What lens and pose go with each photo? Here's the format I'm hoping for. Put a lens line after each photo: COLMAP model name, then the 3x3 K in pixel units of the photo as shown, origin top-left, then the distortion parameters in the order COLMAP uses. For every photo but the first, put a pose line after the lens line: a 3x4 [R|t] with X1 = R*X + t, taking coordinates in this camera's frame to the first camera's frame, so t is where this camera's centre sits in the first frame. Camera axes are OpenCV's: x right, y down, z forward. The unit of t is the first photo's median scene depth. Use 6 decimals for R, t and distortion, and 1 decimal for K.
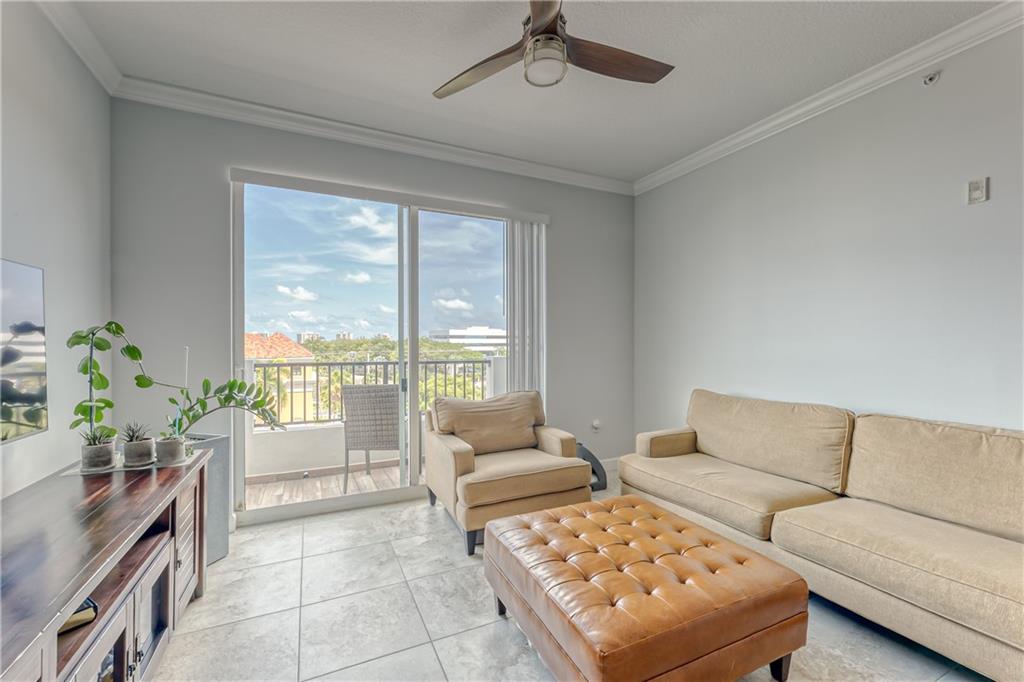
lens RADIAL K [[420.8, 0, 508.3], [0, 420.8, 345.5], [0, 0, 1]] dist [0.001223, -0.000099]
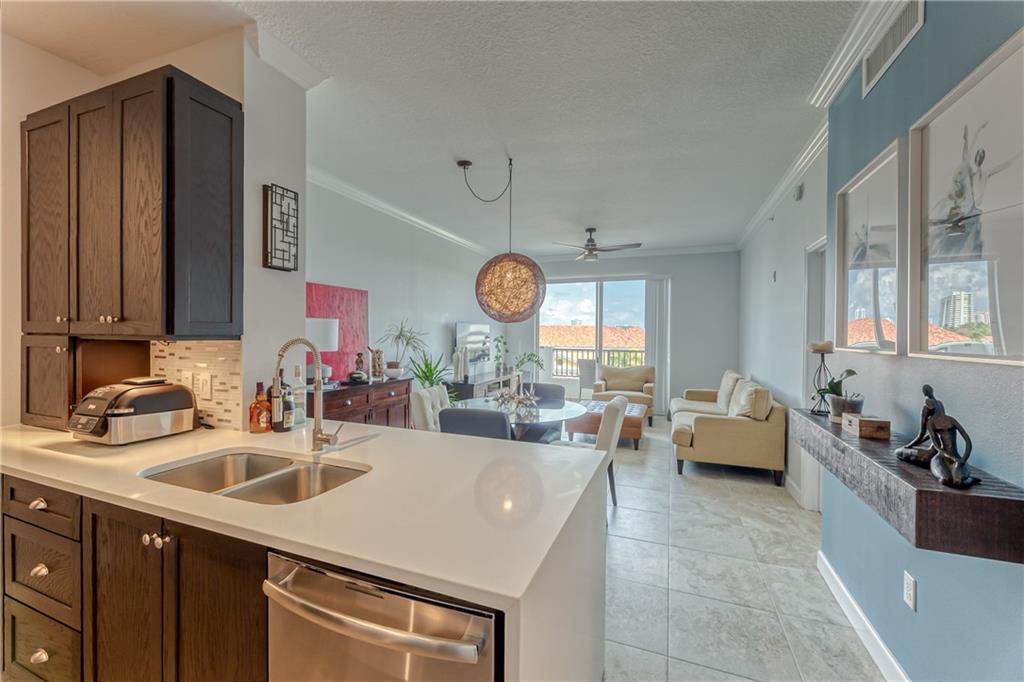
lens RADIAL K [[412.0, 0, 511.8], [0, 412.0, 339.5], [0, 0, 1]] dist [0.001980, -0.000109]
pose [[0.688395, 0.016149, -0.725156, 1.348832], [-0.012517, 0.999868, 0.010385, -0.042053], [0.725228, 0.001927, 0.688506, -1.110023]]
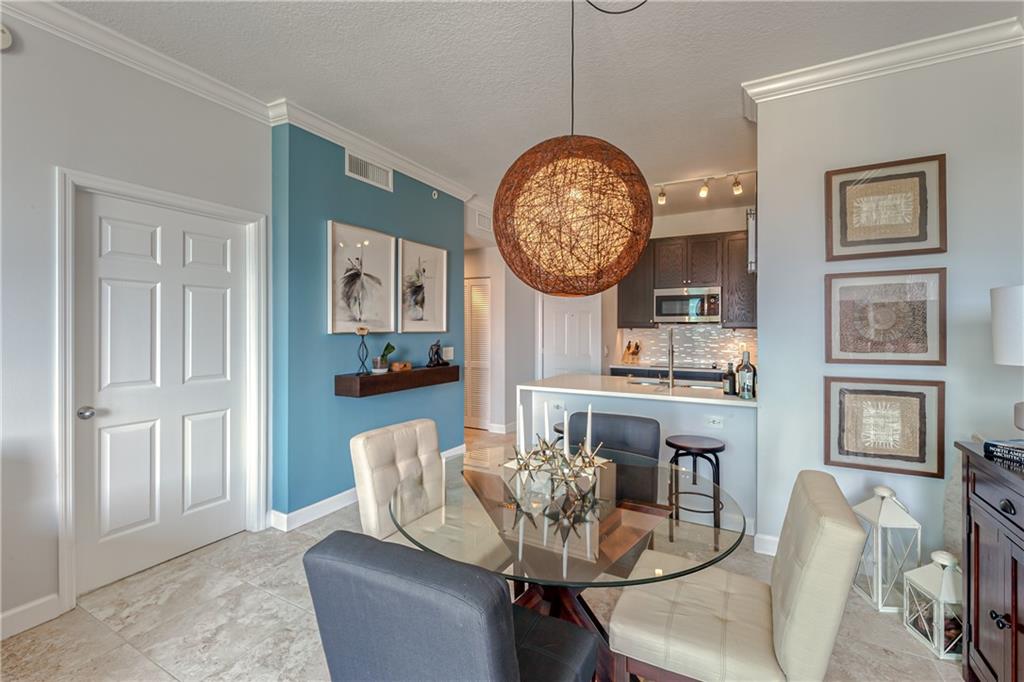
lens RADIAL K [[436.4, 0, 513.1], [0, 436.4, 329.3], [0, 0, 1]] dist [0.001397, 0.000171]
pose [[-0.595018, -0.000617, 0.803712, -0.053571], [0.003256, 0.999990, 0.003178, -0.034999], [-0.803706, 0.004508, -0.595009, 0.222429]]
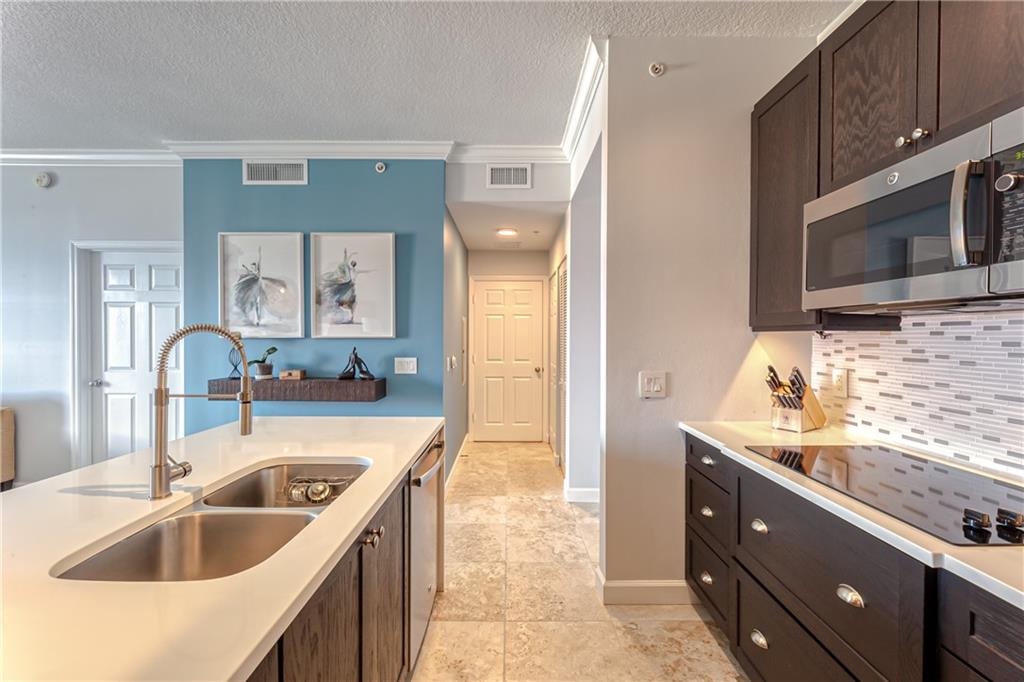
lens RADIAL K [[412.0, 0, 511.8], [0, 412.0, 339.5], [0, 0, 1]] dist [0.001980, -0.000109]
pose [[0.422951, -0.003406, 0.906146, 0.463776], [0.001036, 0.999994, 0.003275, -0.019126], [-0.906152, -0.000446, 0.422952, -1.379138]]
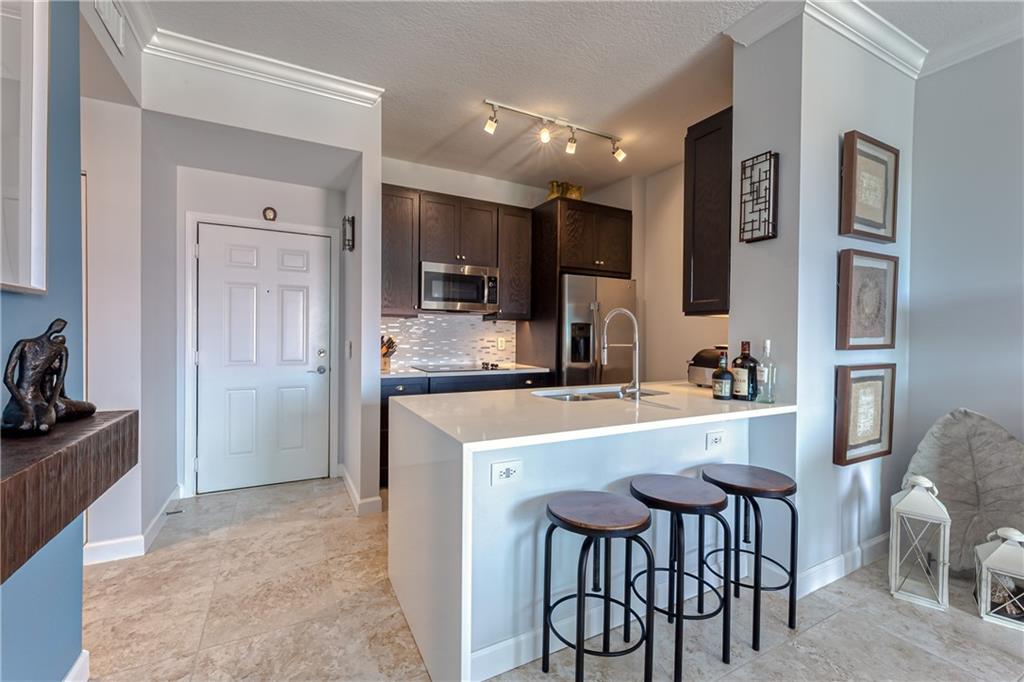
lens RADIAL K [[433.9, 0, 510.7], [0, 433.9, 340.0], [0, 0, 1]] dist [0.000518, 0.000031]
pose [[-0.998899, -0.009054, -0.046023, 0.961132], [-0.009879, 0.999794, 0.017732, 0.014228], [0.045853, 0.018167, -0.998783, -0.086017]]
